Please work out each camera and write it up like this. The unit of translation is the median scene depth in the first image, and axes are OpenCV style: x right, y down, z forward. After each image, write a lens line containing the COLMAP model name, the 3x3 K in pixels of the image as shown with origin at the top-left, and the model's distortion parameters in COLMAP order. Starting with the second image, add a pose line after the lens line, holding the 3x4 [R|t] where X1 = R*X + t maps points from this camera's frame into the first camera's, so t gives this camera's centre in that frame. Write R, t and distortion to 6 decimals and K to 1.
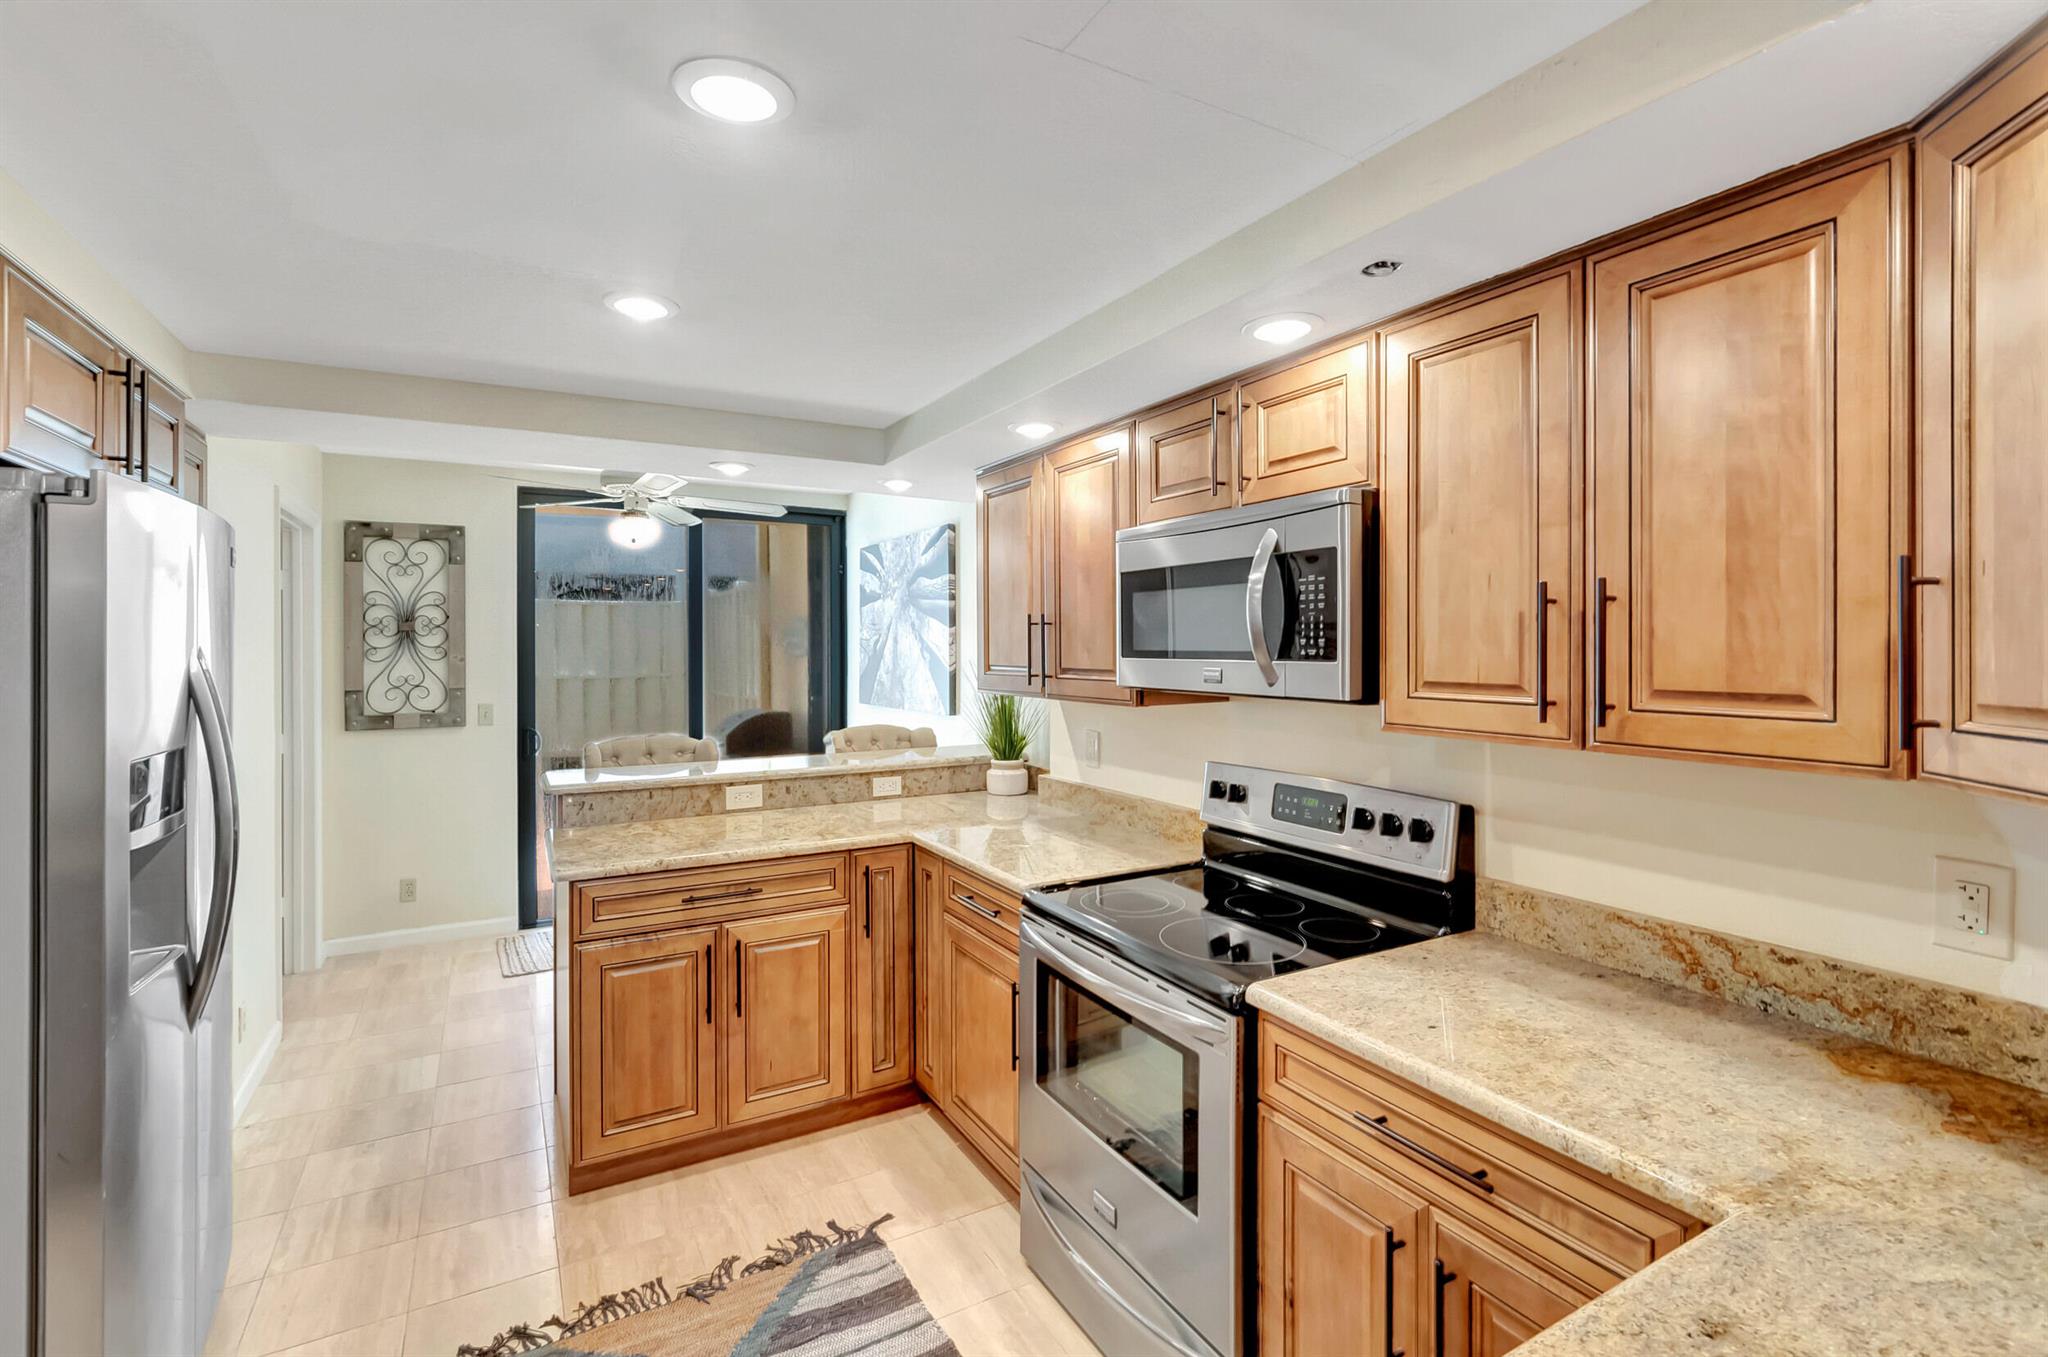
lens RADIAL K [[929.8, 0, 1014.6], [0, 929.8, 663.6], [0, 0, 1]] dist [0.001236, -0.000447]
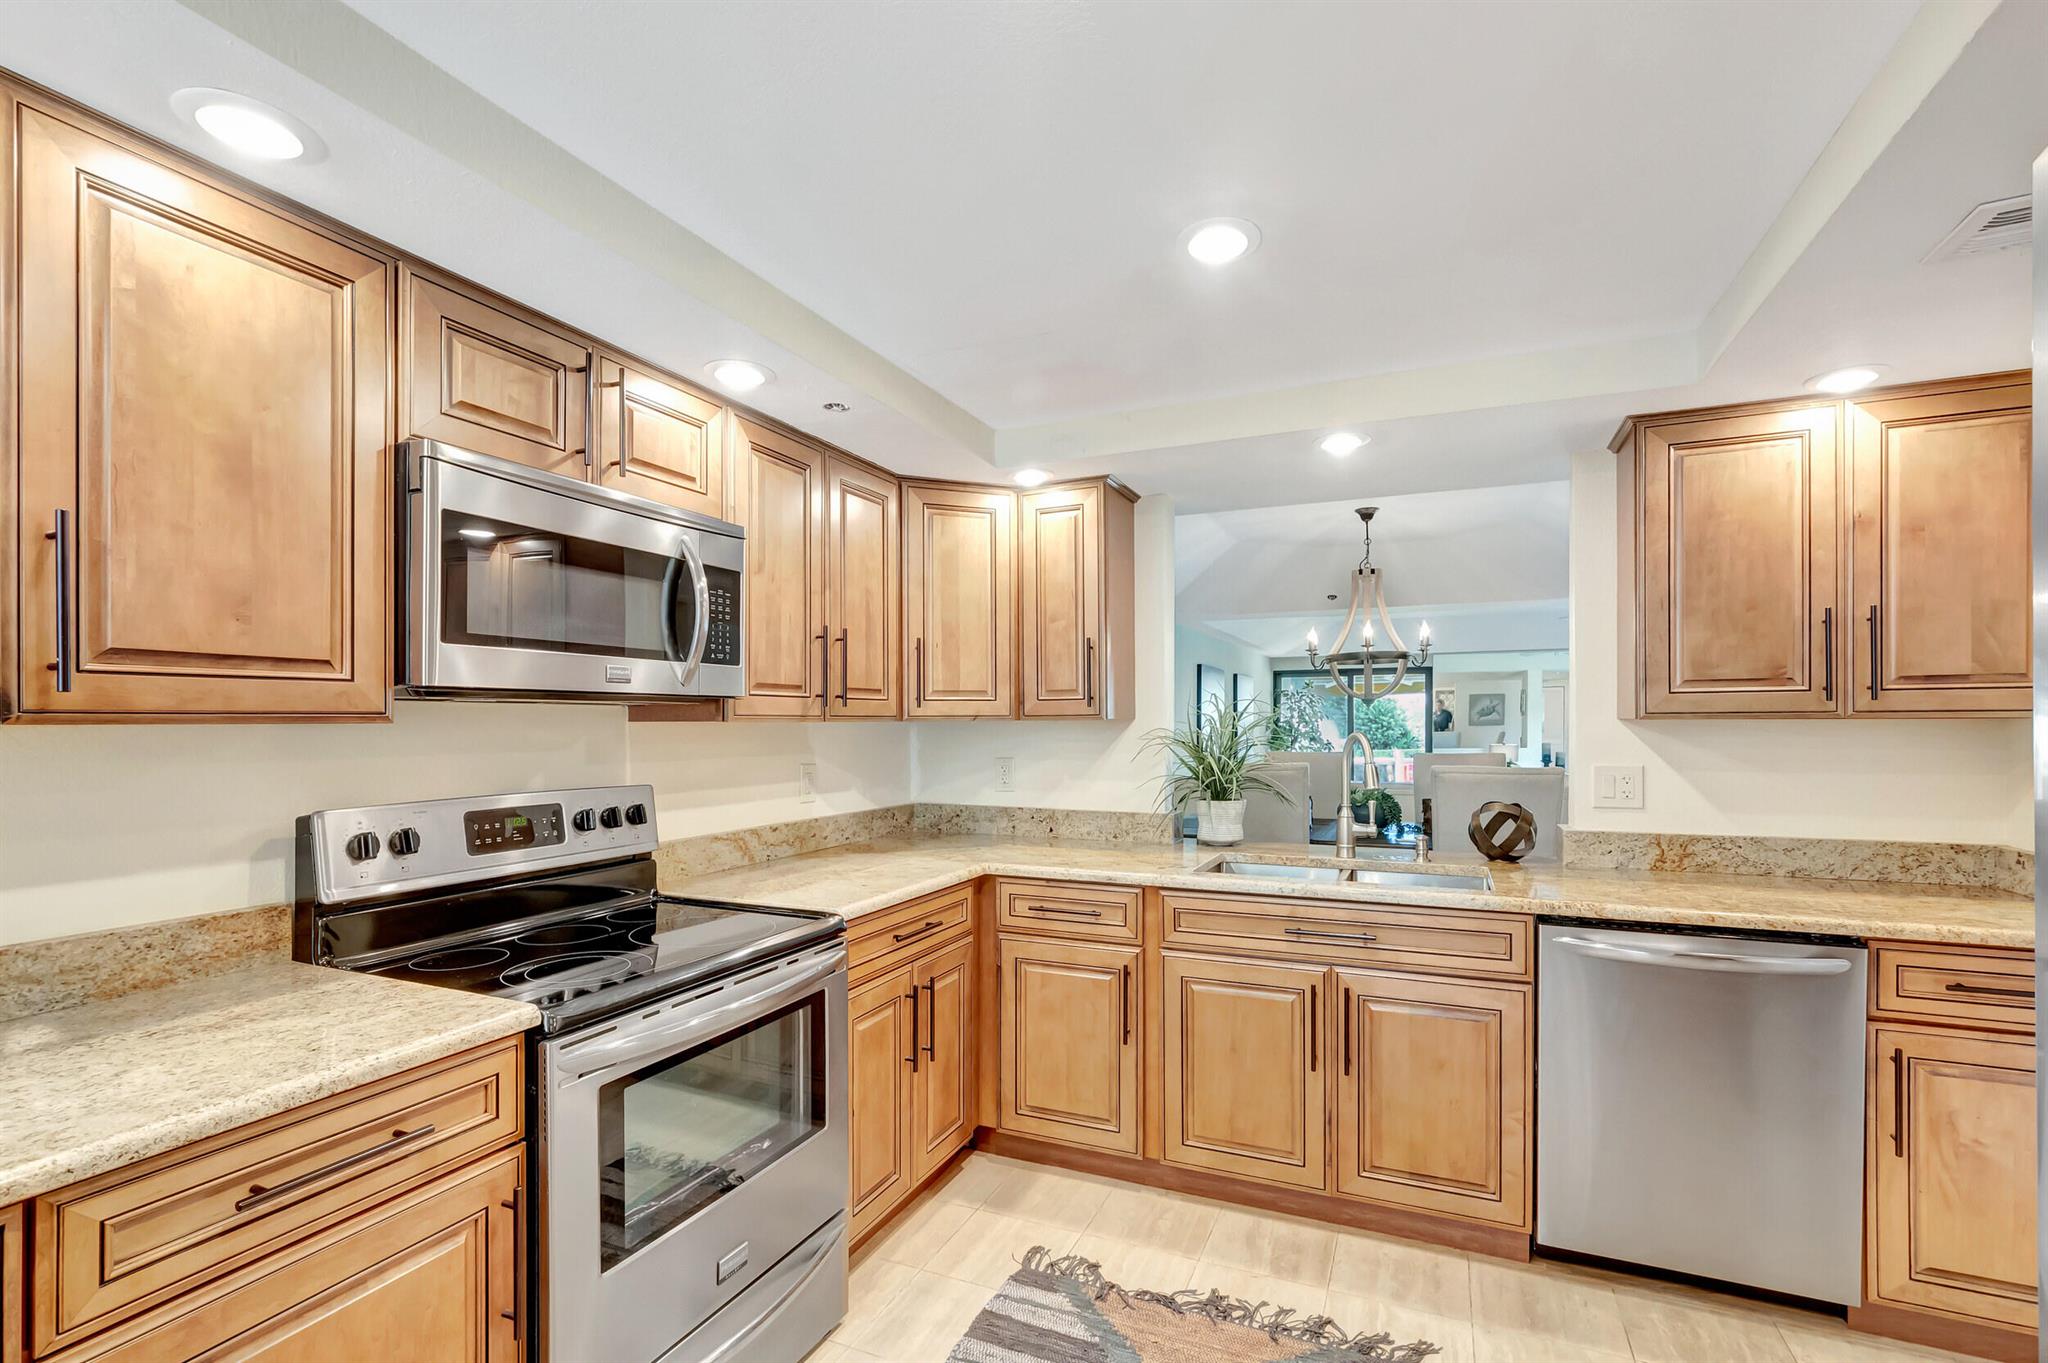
lens RADIAL K [[922.1, 0, 1021.9], [0, 922.1, 710.6], [0, 0, 1]] dist [-0.000642, -0.000313]
pose [[-0.598590, 0.006684, 0.801028, -0.839879], [0.013990, 0.999900, 0.002111, 0.058966], [-0.800933, 0.012470, -0.598624, 1.415765]]
